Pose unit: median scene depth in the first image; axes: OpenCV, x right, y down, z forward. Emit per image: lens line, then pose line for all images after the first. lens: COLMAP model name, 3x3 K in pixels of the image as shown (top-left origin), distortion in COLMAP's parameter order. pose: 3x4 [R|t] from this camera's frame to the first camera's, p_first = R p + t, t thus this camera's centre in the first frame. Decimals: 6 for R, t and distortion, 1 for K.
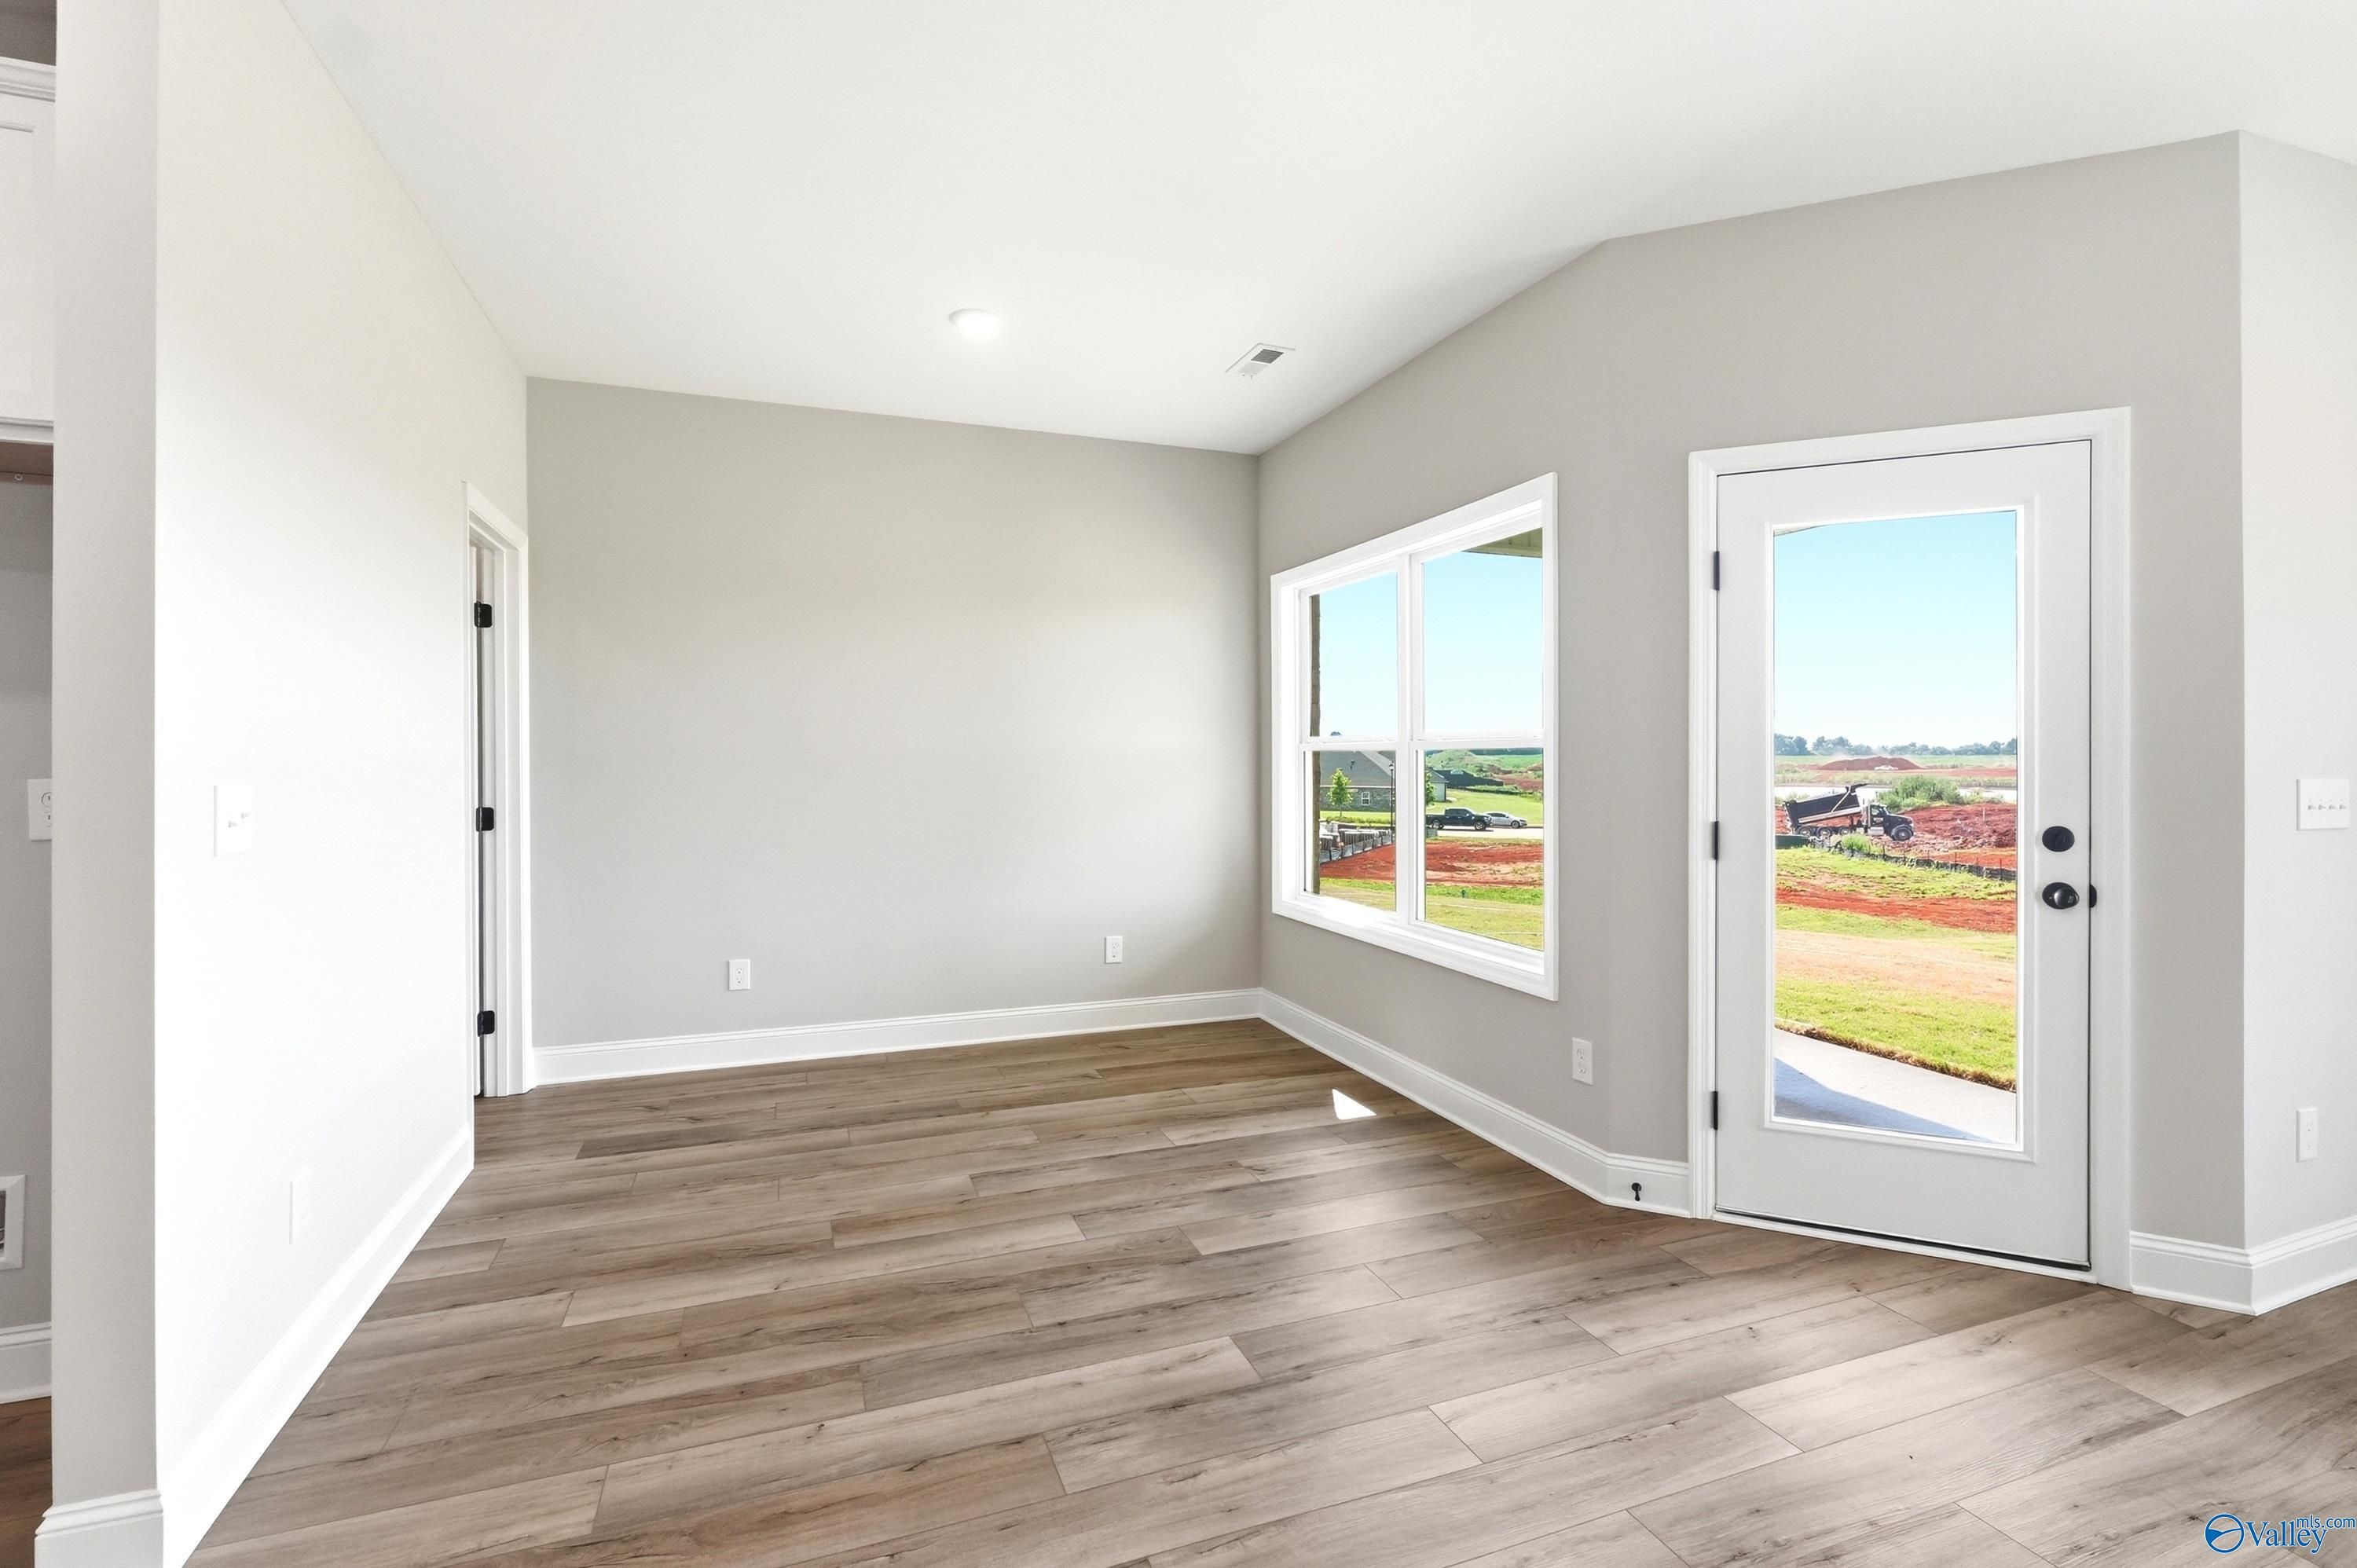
lens RADIAL K [[1012.0, 0, 1195.8], [0, 1012.0, 758.4], [0, 0, 1]] dist [-0.004388, 0.000154]
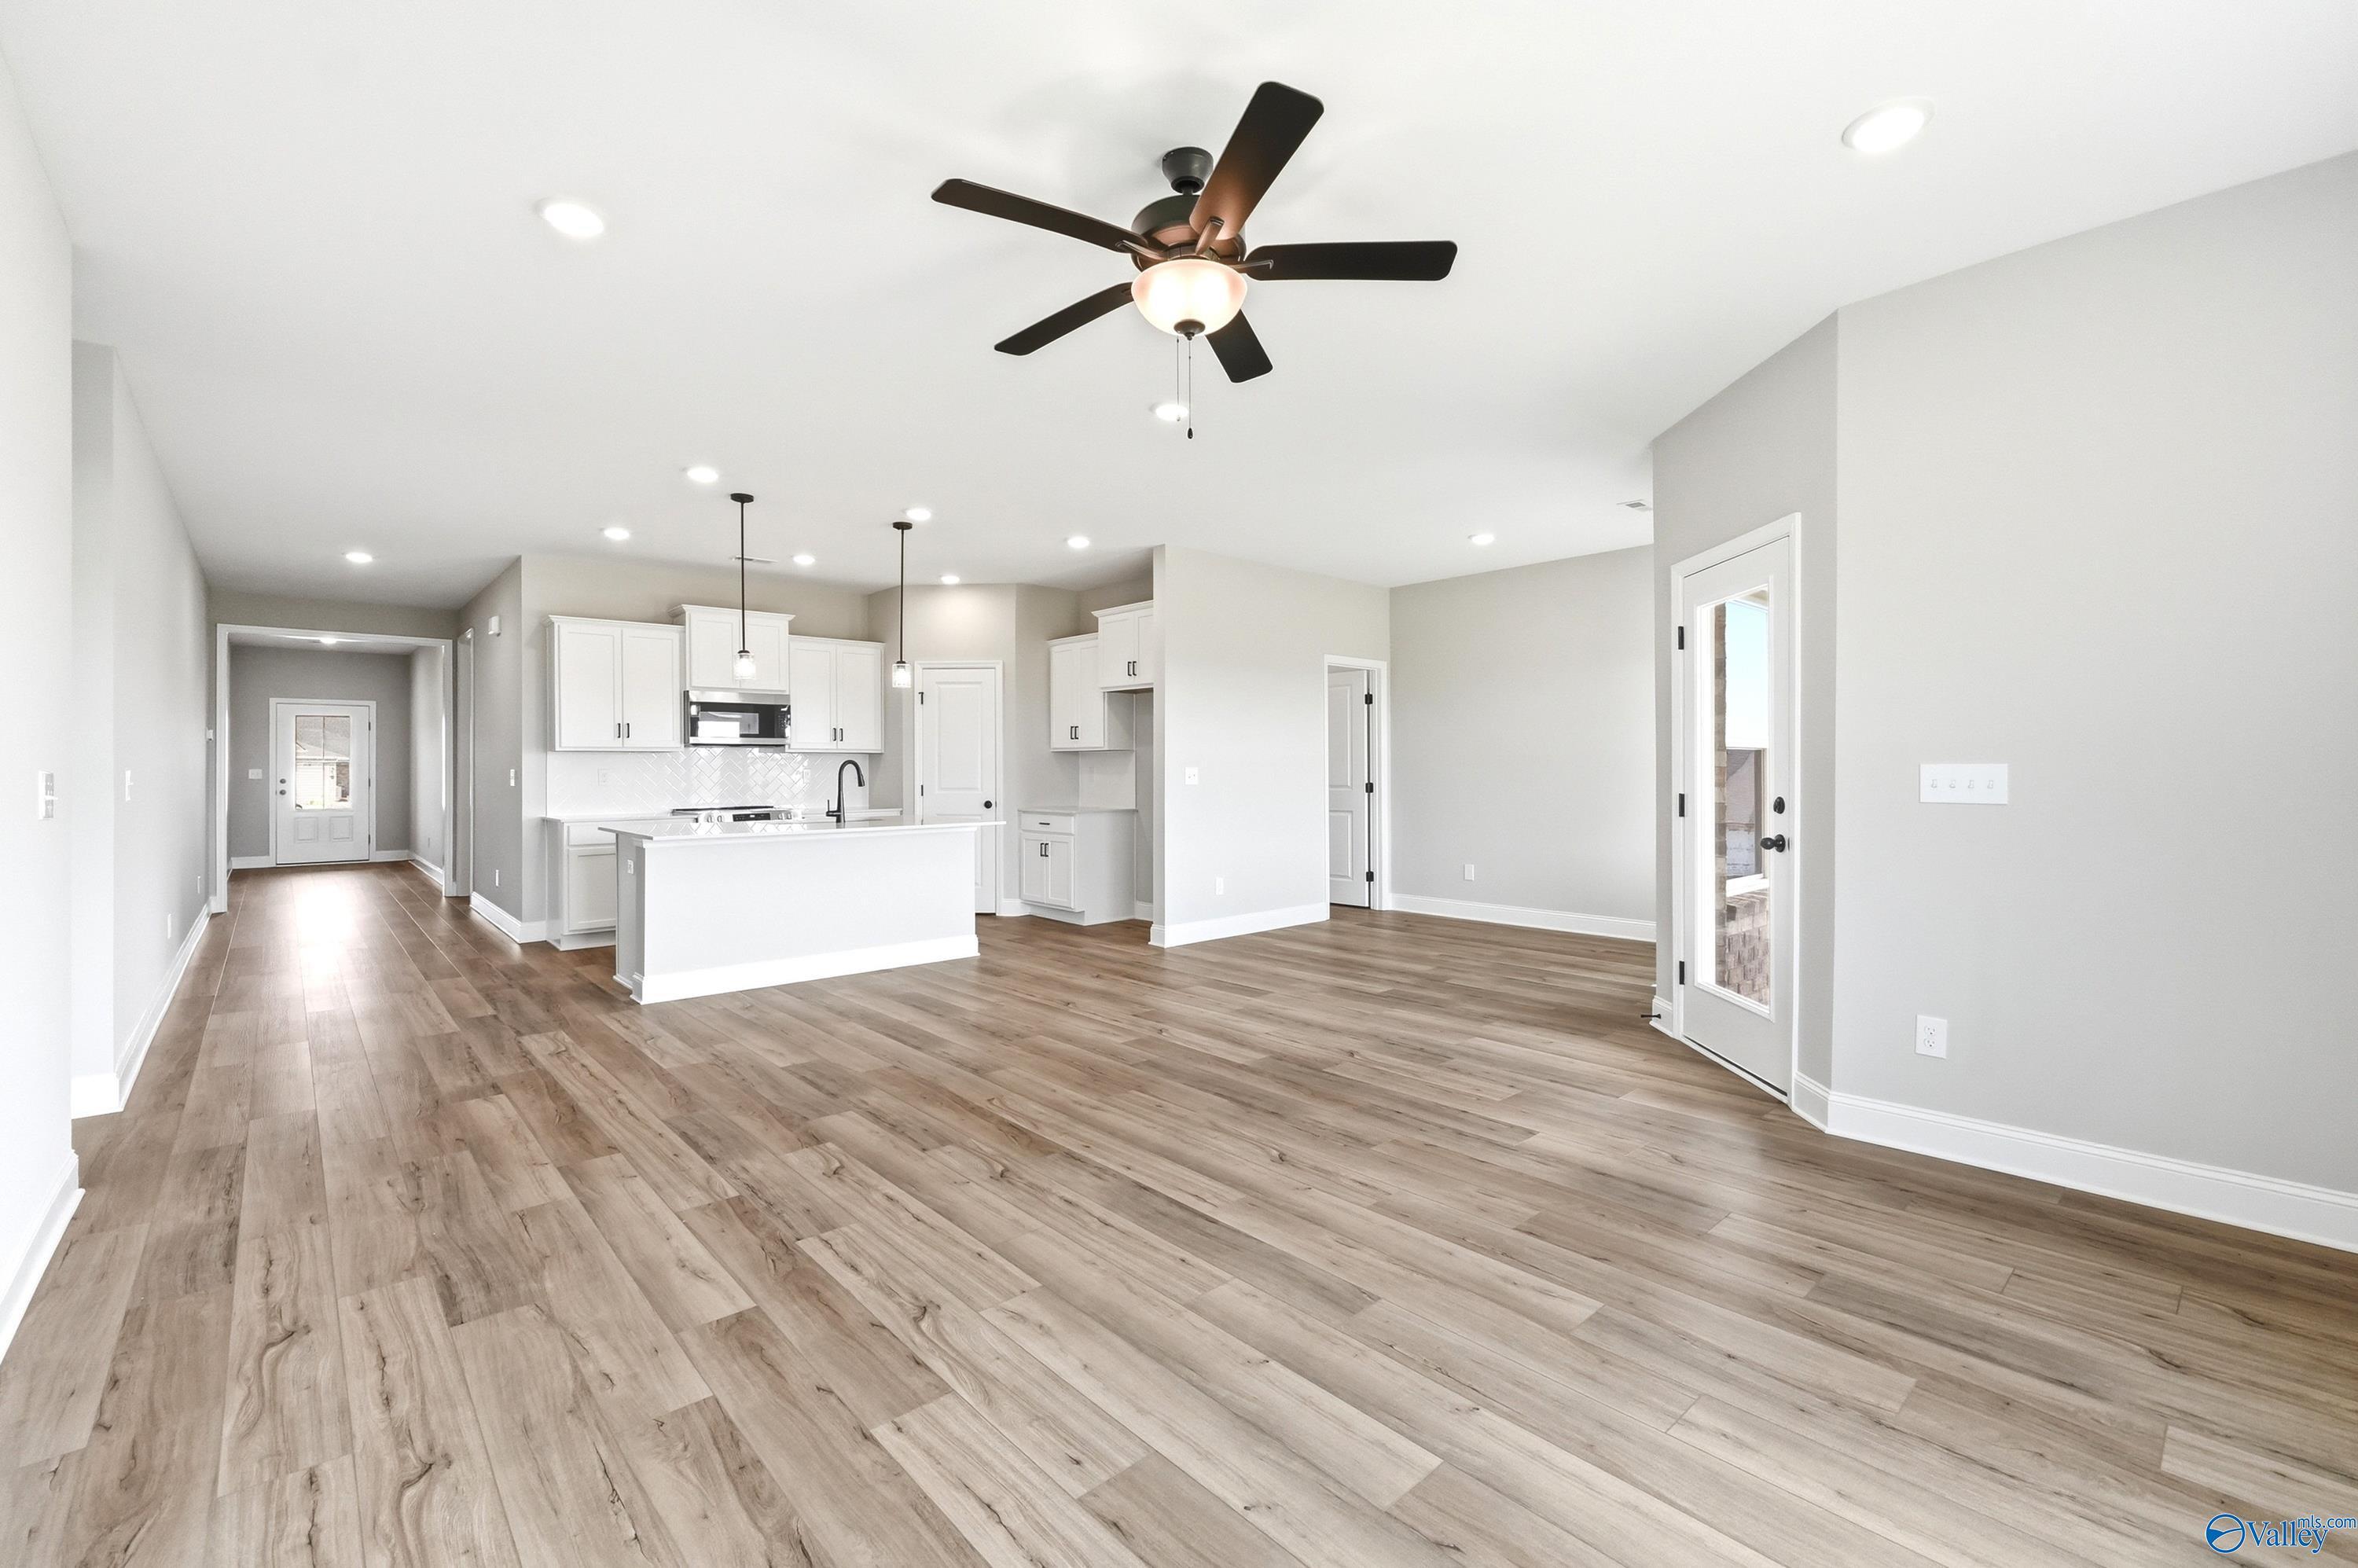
lens RADIAL K [[1012.5, 0, 1159.3], [0, 1012.5, 779.3], [0, 0, 1]] dist [-0.004388, 0.000154]
pose [[0.341254, 0.008975, -0.939928, 1.088218], [-0.000668, 0.999956, 0.009305, 0.015070], [0.939971, -0.002548, 0.341245, -0.208977]]
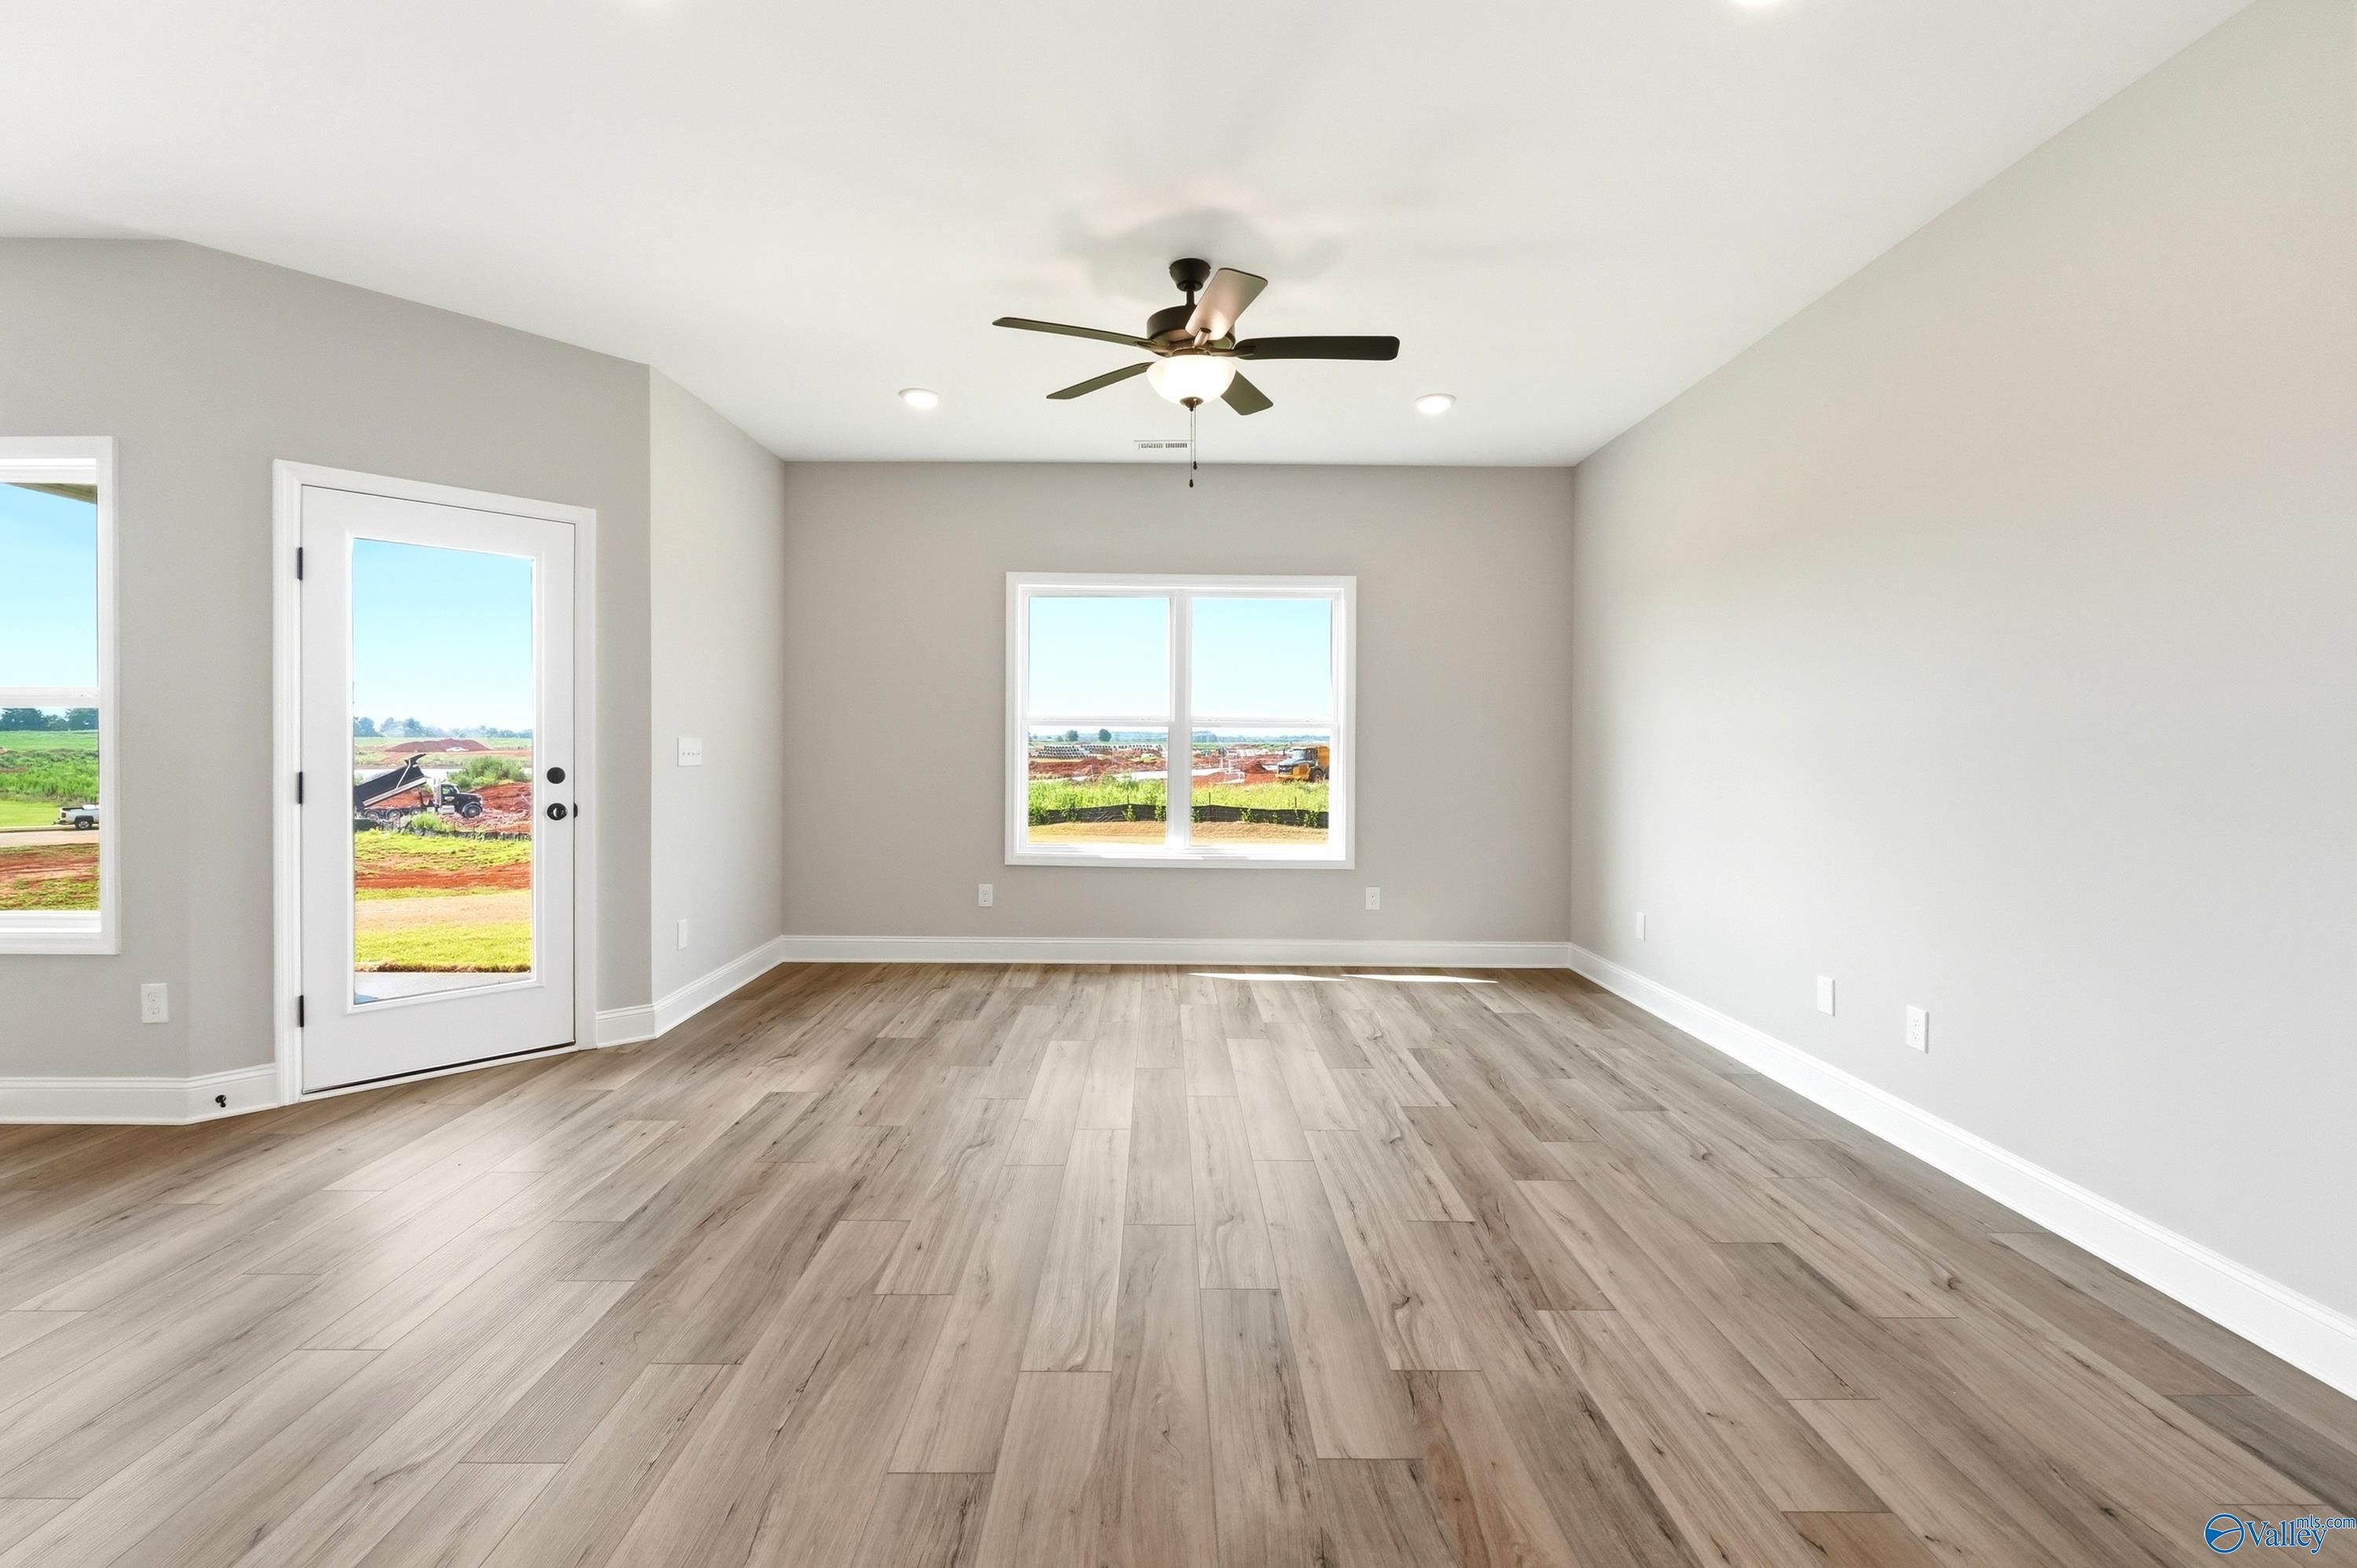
lens RADIAL K [[1012.0, 0, 1166.9], [0, 1012.0, 757.2], [0, 0, 1]] dist [-0.004388, 0.000154]
pose [[0.352540, -0.007650, 0.935765, -0.155012], [-0.004846, 0.999938, 0.010000, 0.017430], [-0.935784, -0.008060, 0.352481, -0.245276]]
